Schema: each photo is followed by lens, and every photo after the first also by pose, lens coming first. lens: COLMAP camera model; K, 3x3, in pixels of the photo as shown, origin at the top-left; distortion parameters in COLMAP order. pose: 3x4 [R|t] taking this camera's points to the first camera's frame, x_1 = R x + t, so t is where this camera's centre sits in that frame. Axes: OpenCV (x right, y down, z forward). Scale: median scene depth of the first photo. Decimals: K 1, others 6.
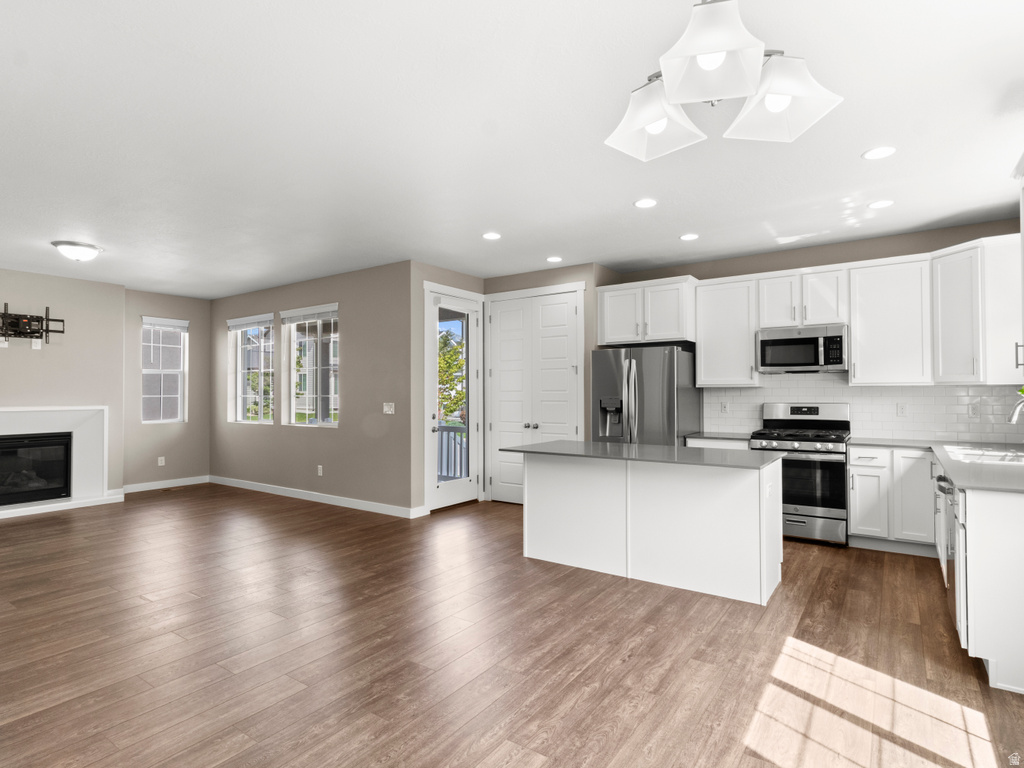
lens RADIAL K [[536.4, 0, 526.6], [0, 536.4, 383.7], [0, 0, 1]] dist [-0.000704, 0.000102]
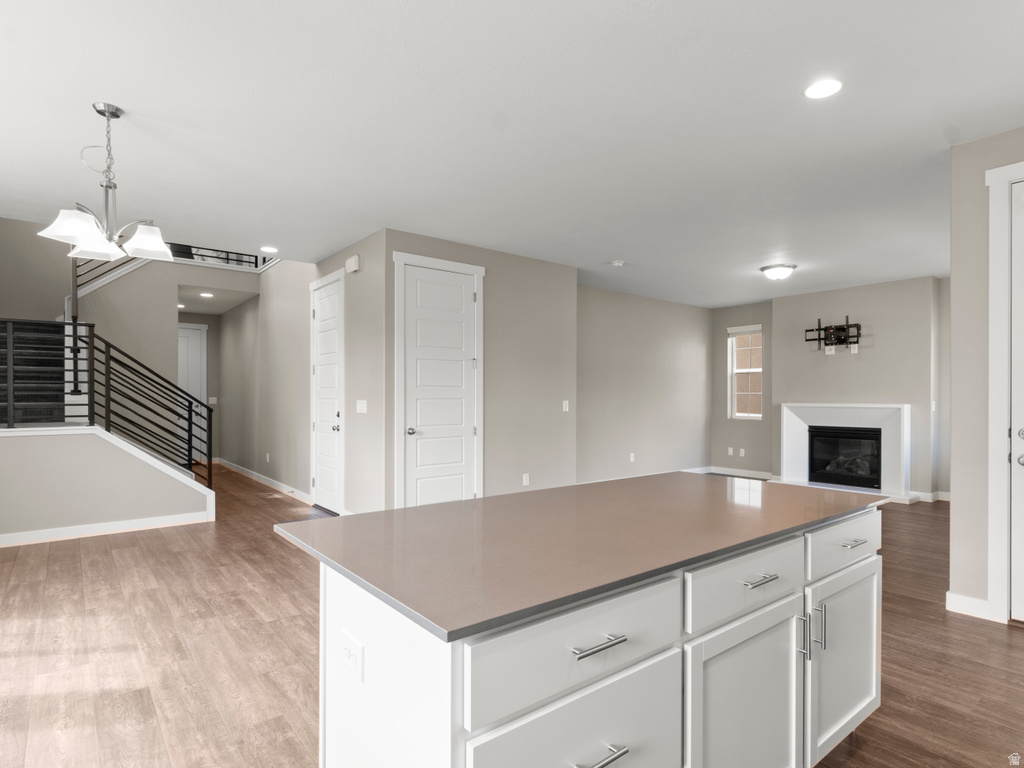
lens RADIAL K [[562.4, 0, 533.1], [0, 562.4, 397.8], [0, 0, 1]] dist [-0.000457, 0.000555]
pose [[-0.269797, 0.003551, -0.962911, 0.503233], [0.013711, 0.999906, -0.000155, 0.024946], [0.962820, -0.013245, -0.269820, 0.795013]]
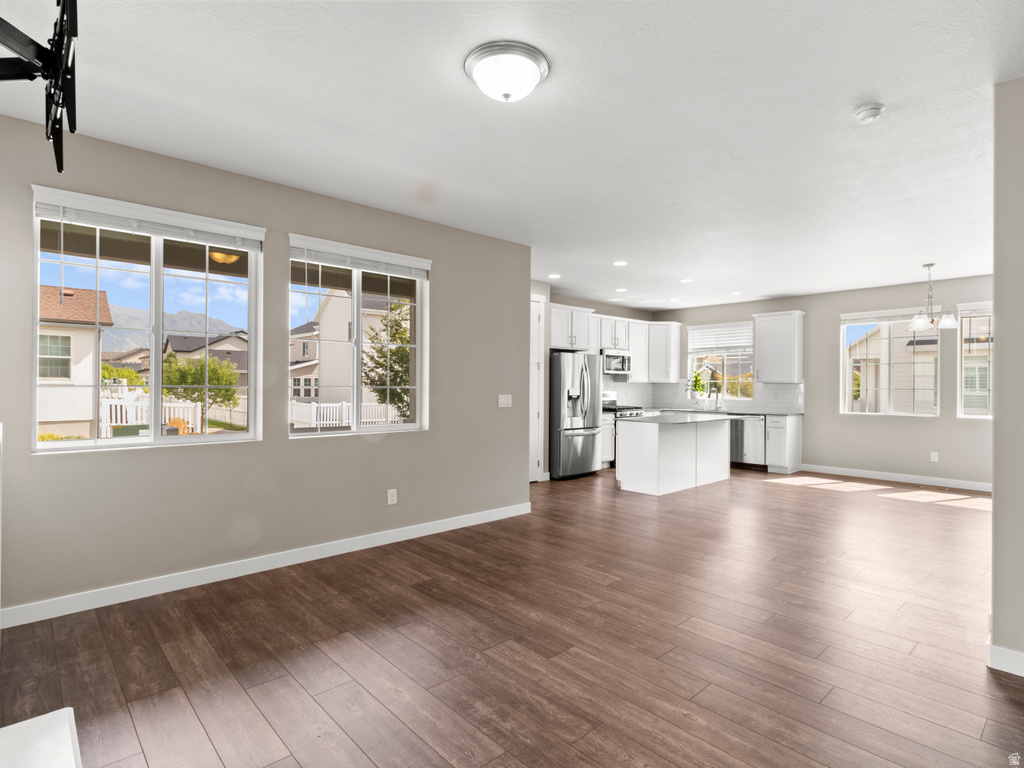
lens RADIAL K [[536.4, 0, 526.6], [0, 536.4, 383.7], [0, 0, 1]] dist [-0.000704, 0.000102]
pose [[0.214278, 0.005324, 0.976758, -1.258646], [-0.024966, 0.999688, 0.000028, 0.017765], [-0.976454, -0.024391, 0.214344, 0.859068]]
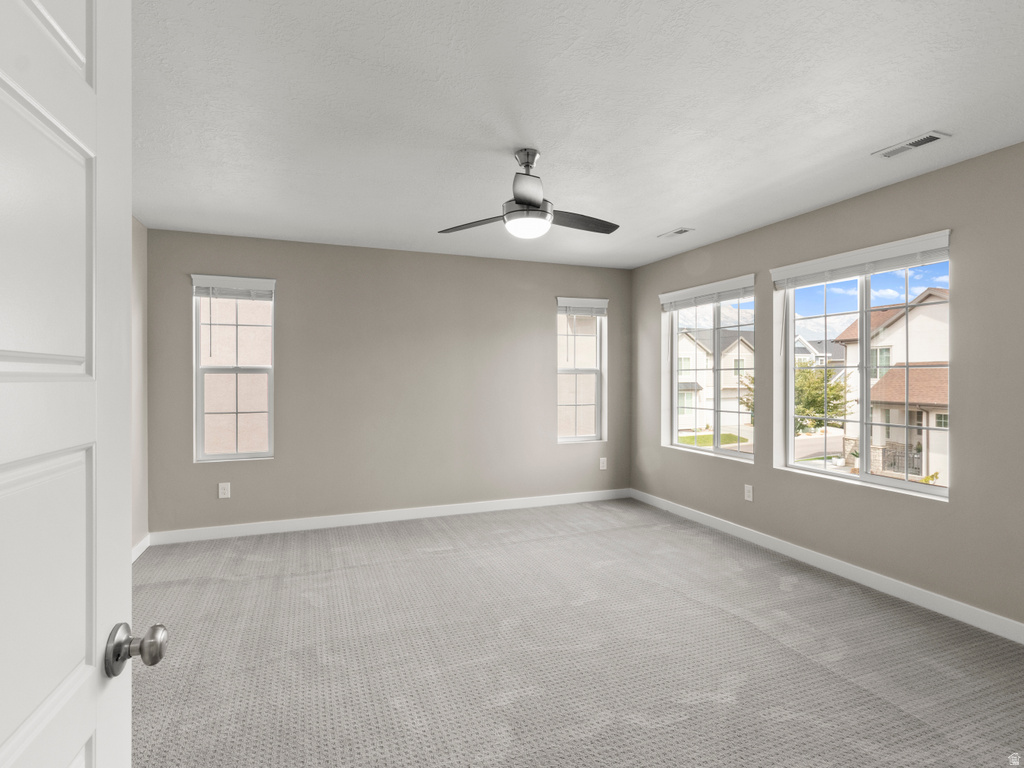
lens RADIAL K [[536.4, 0, 526.6], [0, 536.4, 383.7], [0, 0, 1]] dist [-0.000704, 0.000102]
pose [[0.835908, 0.011592, -0.548747, -0.486378], [0.006407, 0.999503, 0.030874, -0.043922], [0.548832, -0.029324, 0.835418, 0.504118]]
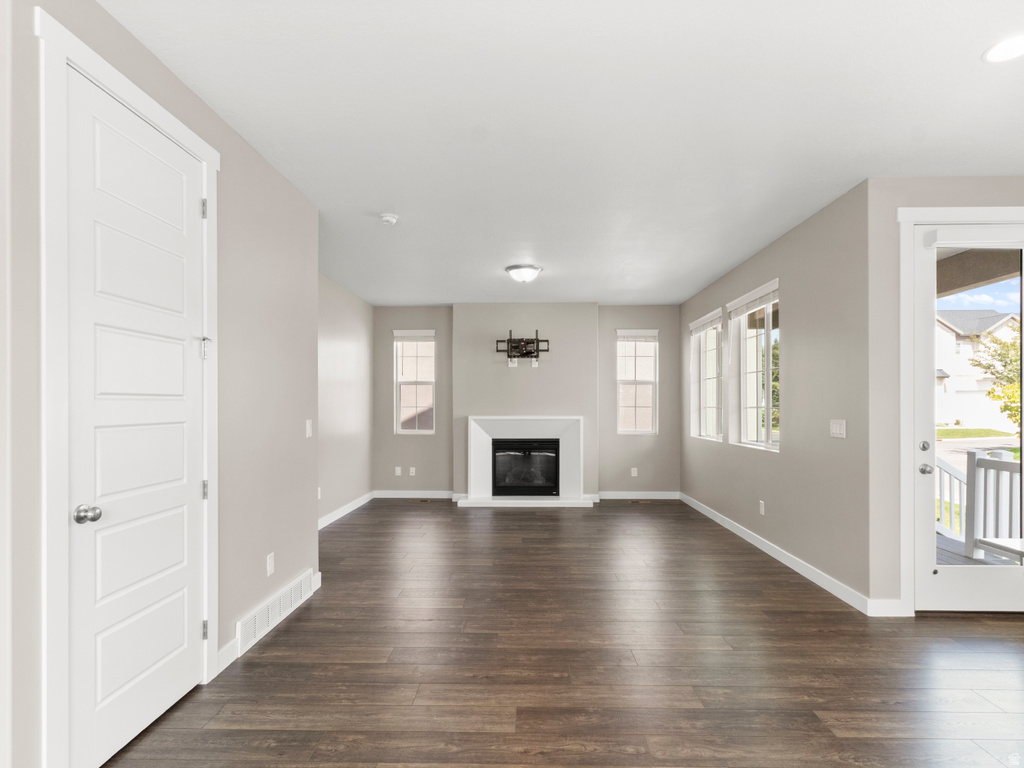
lens RADIAL K [[544.5, 0, 520.7], [0, 544.5, 403.8], [0, 0, 1]] dist [-0.000668, 0.000717]
pose [[0.550804, -0.000654, -0.834634, 0.080057], [0.011462, 0.999911, 0.006781, 0.009556], [0.834556, -0.013301, 0.550763, 0.375242]]
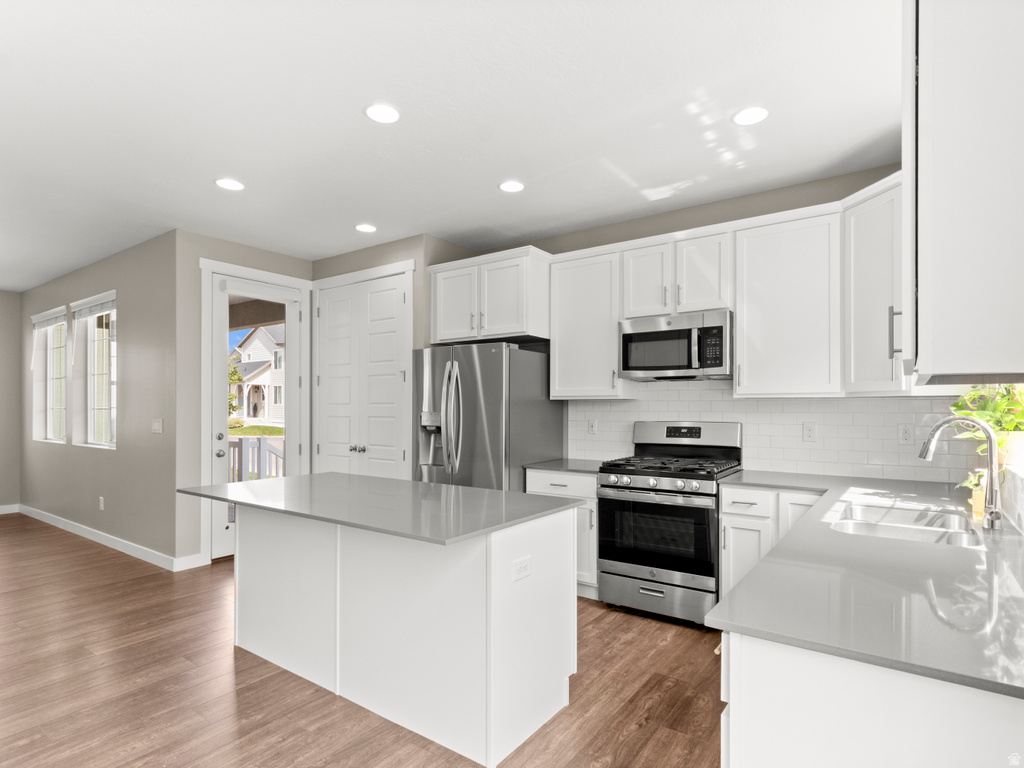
lens RADIAL K [[544.5, 0, 520.7], [0, 544.5, 403.8], [0, 0, 1]] dist [-0.000668, 0.000717]
pose [[0.999906, 0.003946, -0.013138, 0.302809], [-0.003791, 0.999923, 0.011789, 0.004187], [0.013184, -0.011738, 0.999844, 0.257620]]
